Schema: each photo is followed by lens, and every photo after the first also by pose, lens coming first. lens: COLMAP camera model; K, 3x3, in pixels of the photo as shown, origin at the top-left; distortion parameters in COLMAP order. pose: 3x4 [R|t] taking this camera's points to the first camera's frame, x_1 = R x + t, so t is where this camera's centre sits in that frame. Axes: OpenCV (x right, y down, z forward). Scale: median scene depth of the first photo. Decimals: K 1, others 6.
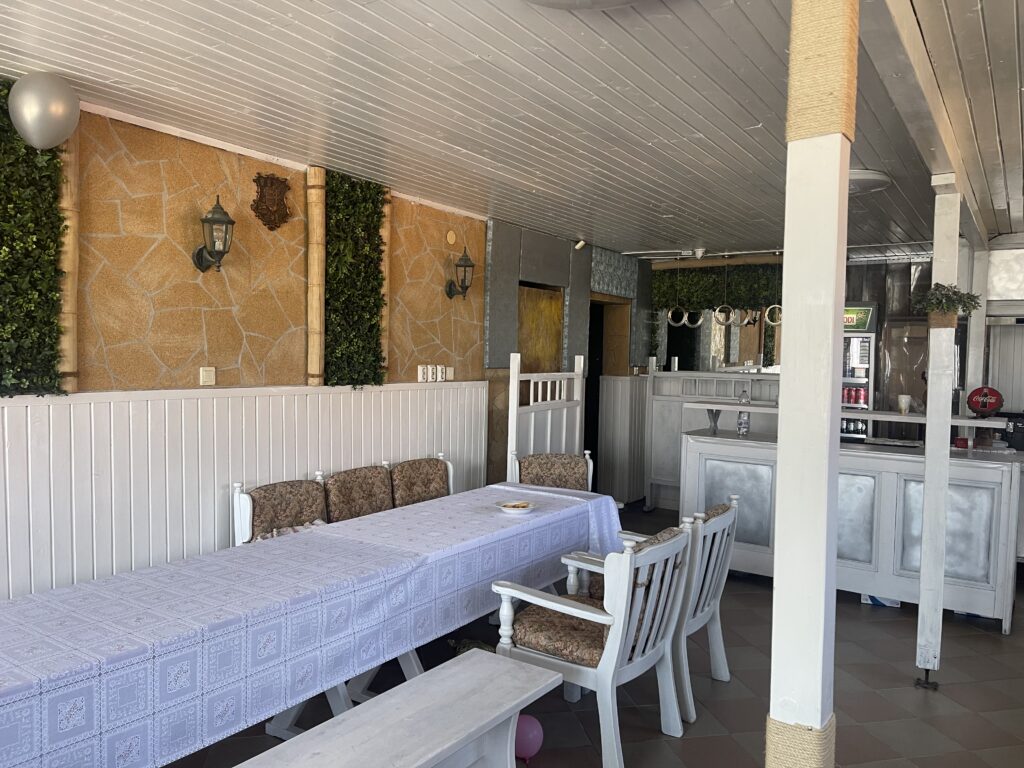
lens RADIAL K [[768.4, 0, 510.8], [0, 768.4, 383.1], [0, 0, 1]] dist [0.015007, -0.005375]
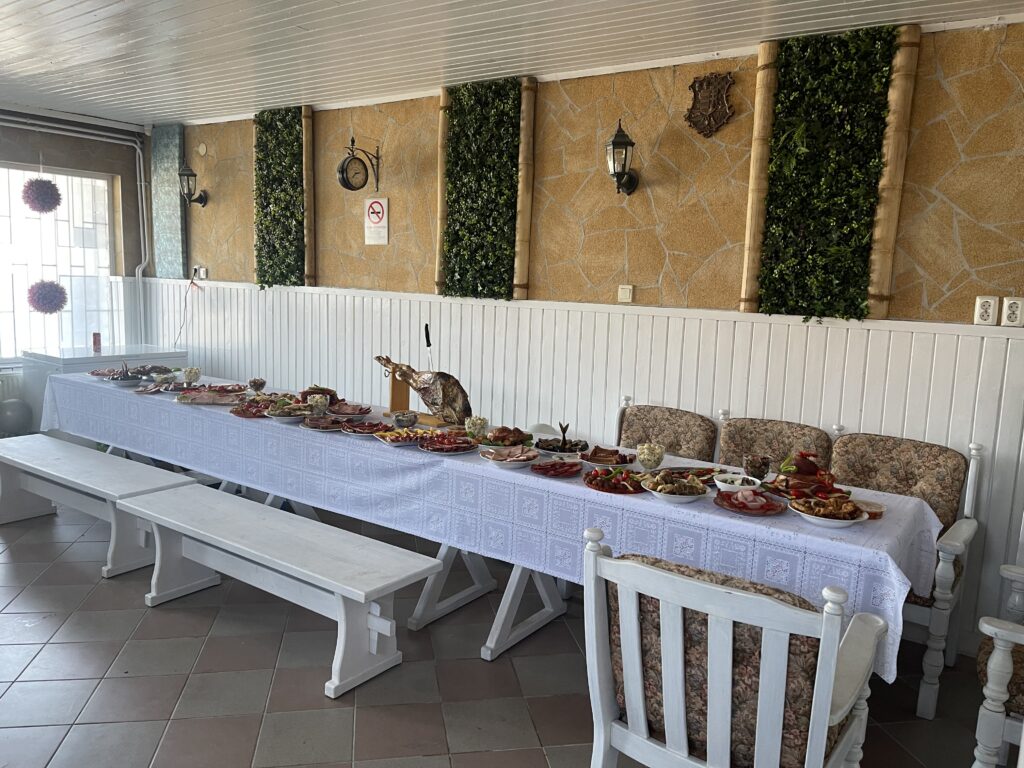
lens RADIAL K [[768.4, 0, 511.5], [0, 768.4, 387.5], [0, 0, 1]] dist [0.015007, -0.005375]
pose [[-0.027009, 0.125720, -0.991698, 0.660139], [-0.071148, 0.989302, 0.127354, -0.004587], [0.997100, 0.073997, -0.017776, 0.832295]]
